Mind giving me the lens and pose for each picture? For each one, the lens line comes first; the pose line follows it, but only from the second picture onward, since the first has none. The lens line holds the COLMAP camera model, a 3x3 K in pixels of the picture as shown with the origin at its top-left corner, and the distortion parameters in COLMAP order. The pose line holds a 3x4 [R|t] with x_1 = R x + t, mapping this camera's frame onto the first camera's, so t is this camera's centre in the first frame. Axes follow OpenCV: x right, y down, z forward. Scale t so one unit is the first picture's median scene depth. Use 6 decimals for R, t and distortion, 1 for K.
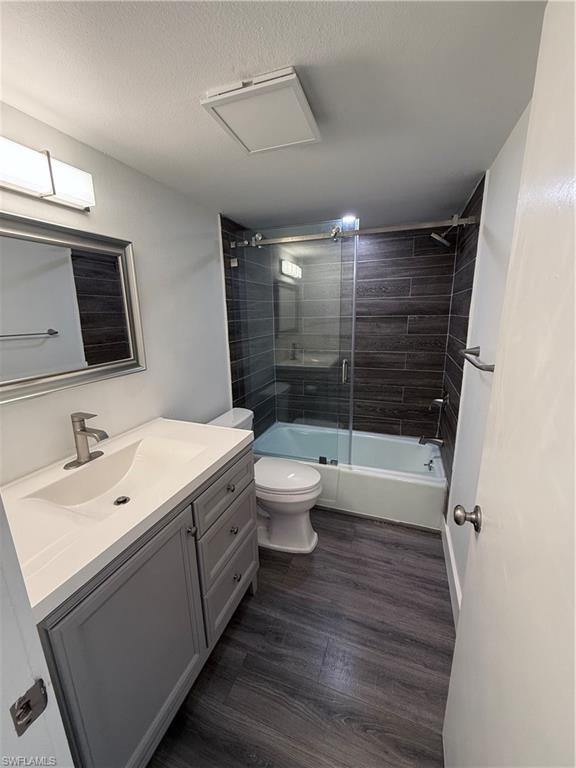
lens RADIAL K [[307.1, 0, 287.7], [0, 307.1, 383.1], [0, 0, 1]] dist [-0.000823, -0.000159]
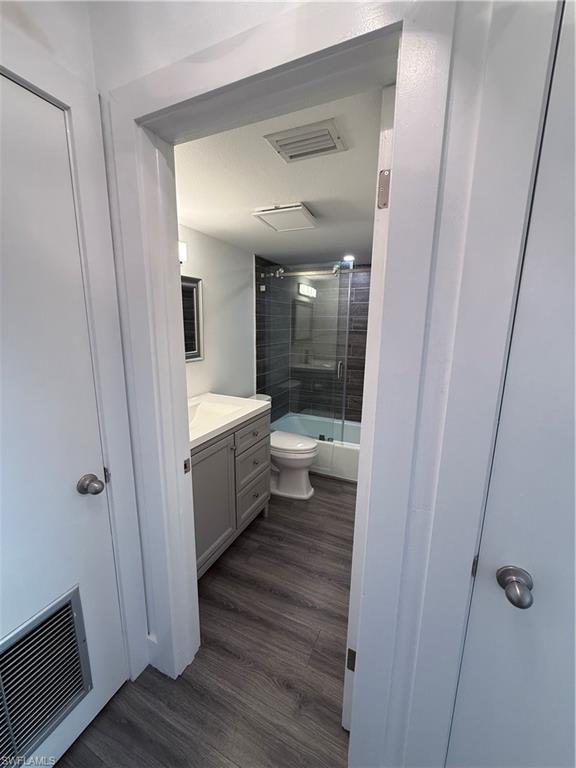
lens RADIAL K [[307.1, 0, 287.7], [0, 307.1, 383.1], [0, 0, 1]] dist [-0.000823, -0.000159]
pose [[0.996976, 0.046314, -0.062401, 0.042478], [-0.048443, 0.998279, -0.033058, 0.073582], [0.060763, 0.035981, 0.997503, -0.356363]]
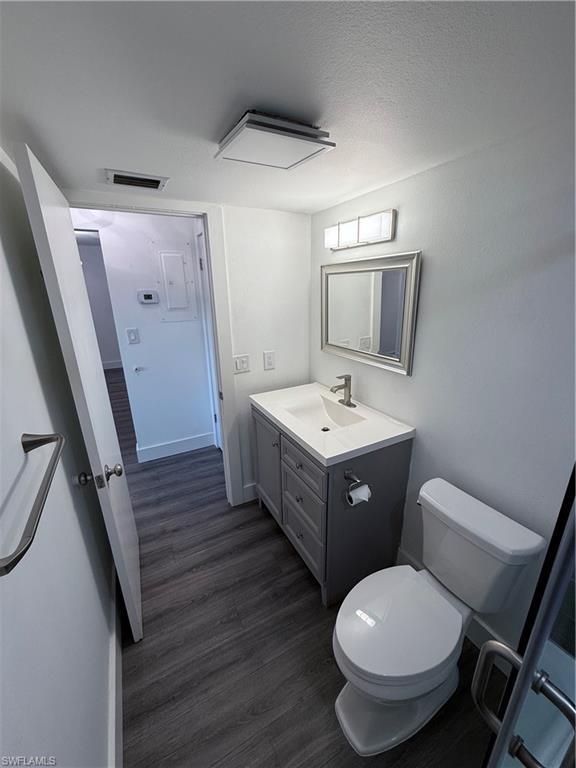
lens RADIAL K [[307.1, 0, 287.7], [0, 307.1, 383.1], [0, 0, 1]] dist [-0.000823, -0.000159]
pose [[-0.660075, 0.257398, -0.705725, 0.381927], [-0.143098, 0.879176, 0.454502, -0.306024], [0.737444, 0.400993, -0.543489, 0.898954]]
